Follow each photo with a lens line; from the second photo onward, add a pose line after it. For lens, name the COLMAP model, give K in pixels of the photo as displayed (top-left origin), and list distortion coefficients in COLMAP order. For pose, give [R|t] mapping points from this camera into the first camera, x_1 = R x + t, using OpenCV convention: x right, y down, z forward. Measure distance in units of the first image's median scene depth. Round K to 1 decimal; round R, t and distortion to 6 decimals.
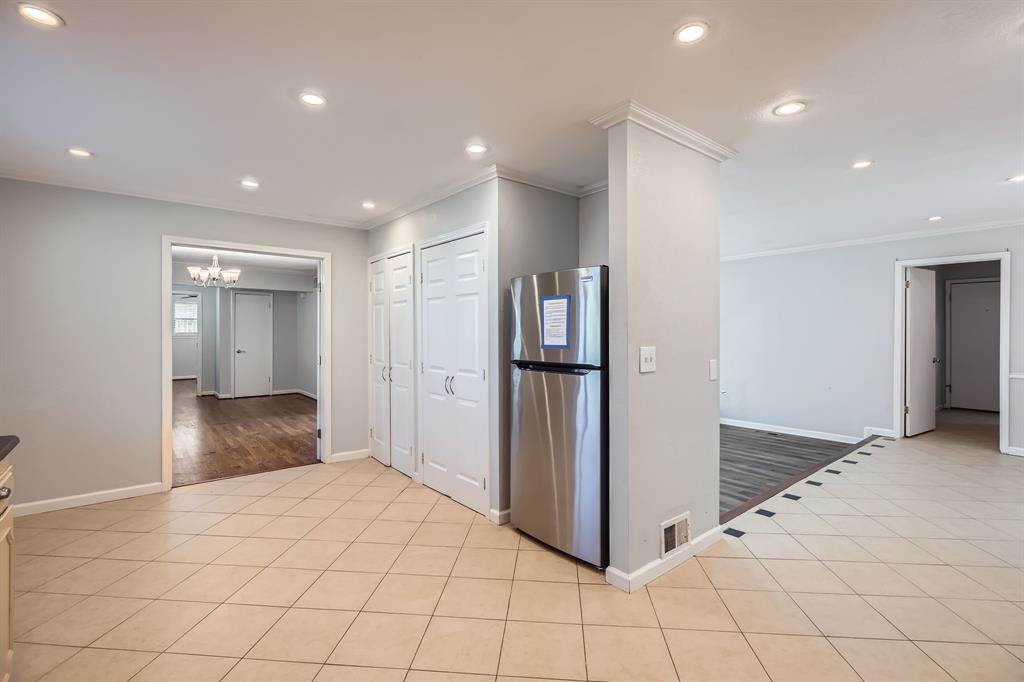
lens RADIAL K [[473.6, 0, 510.4], [0, 473.6, 331.7], [0, 0, 1]] dist [0.004469, 0.000744]
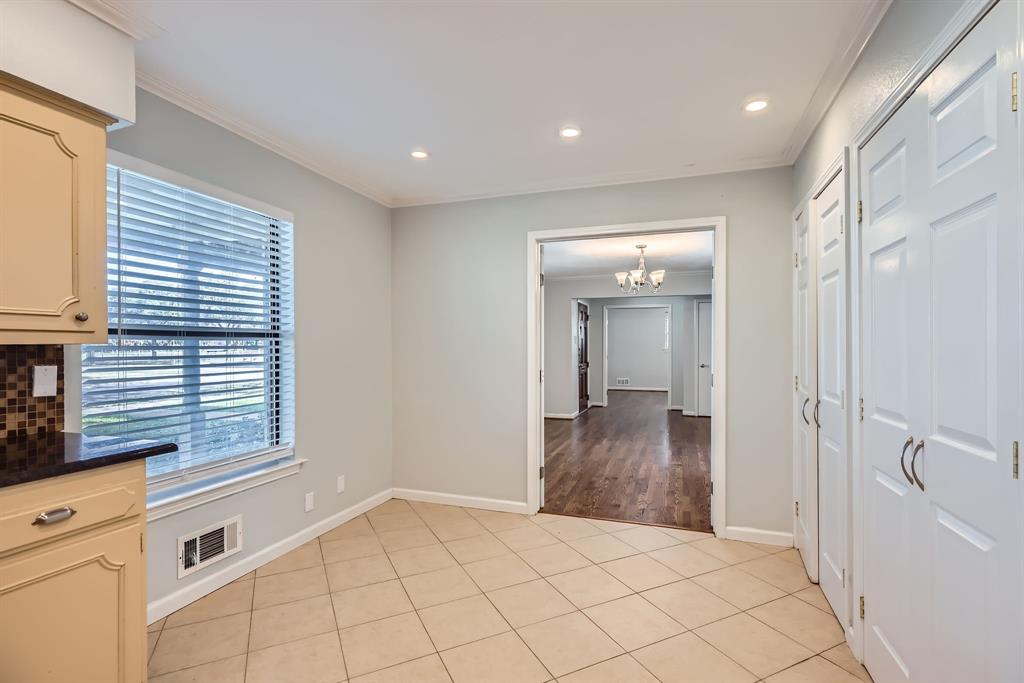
lens RADIAL K [[473.6, 0, 516.1], [0, 473.6, 351.3], [0, 0, 1]] dist [0.004469, 0.000744]
pose [[0.524194, 0.005285, -0.851583, 0.028362], [0.000957, 0.999976, 0.006795, 0.016303], [0.851599, -0.004377, 0.524176, 0.458205]]
